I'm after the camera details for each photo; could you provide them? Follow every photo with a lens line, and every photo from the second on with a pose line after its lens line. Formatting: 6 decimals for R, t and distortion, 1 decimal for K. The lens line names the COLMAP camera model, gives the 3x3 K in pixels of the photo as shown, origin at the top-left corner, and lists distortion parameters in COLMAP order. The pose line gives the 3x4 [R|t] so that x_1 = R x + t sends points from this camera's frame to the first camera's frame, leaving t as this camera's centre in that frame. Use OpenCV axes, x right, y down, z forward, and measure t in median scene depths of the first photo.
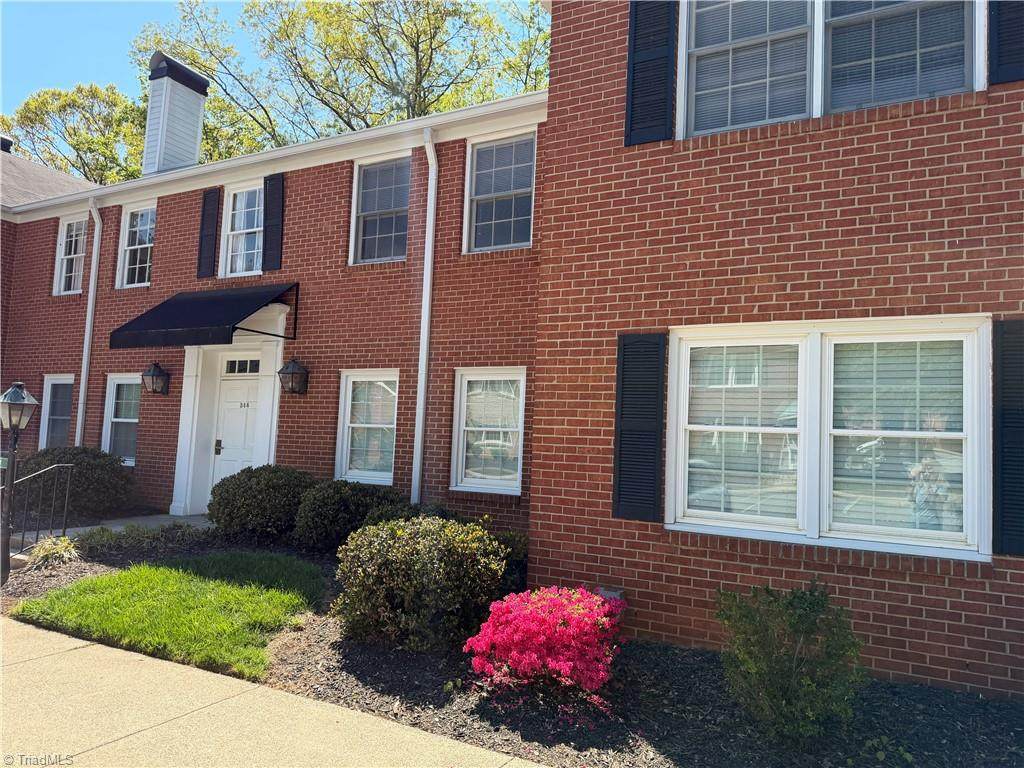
lens RADIAL K [[722.5, 0, 512.0], [0, 722.5, 384.0], [0, 0, 1]] dist [0.033991, 0.000180]
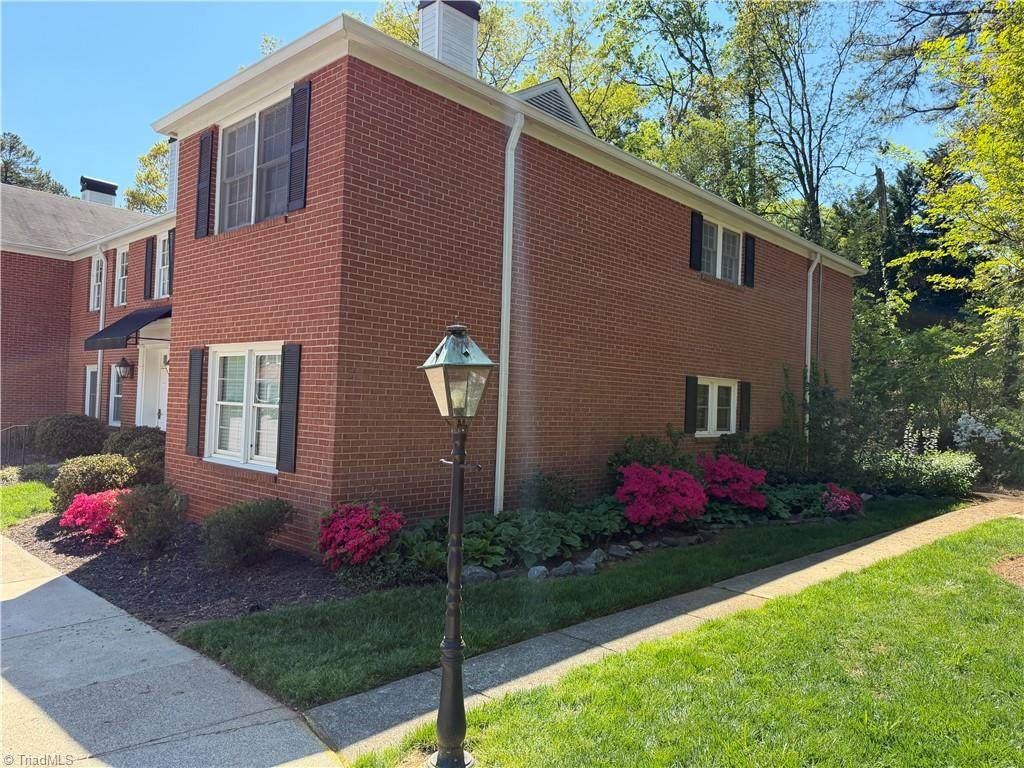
lens RADIAL K [[722.5, 0, 512.0], [0, 722.5, 384.0], [0, 0, 1]] dist [0.033991, 0.000180]
pose [[0.968321, -0.013369, -0.249351, 0.687526], [0.024796, 0.998778, 0.042744, -0.021246], [0.248475, -0.047573, 0.967469, -0.259163]]
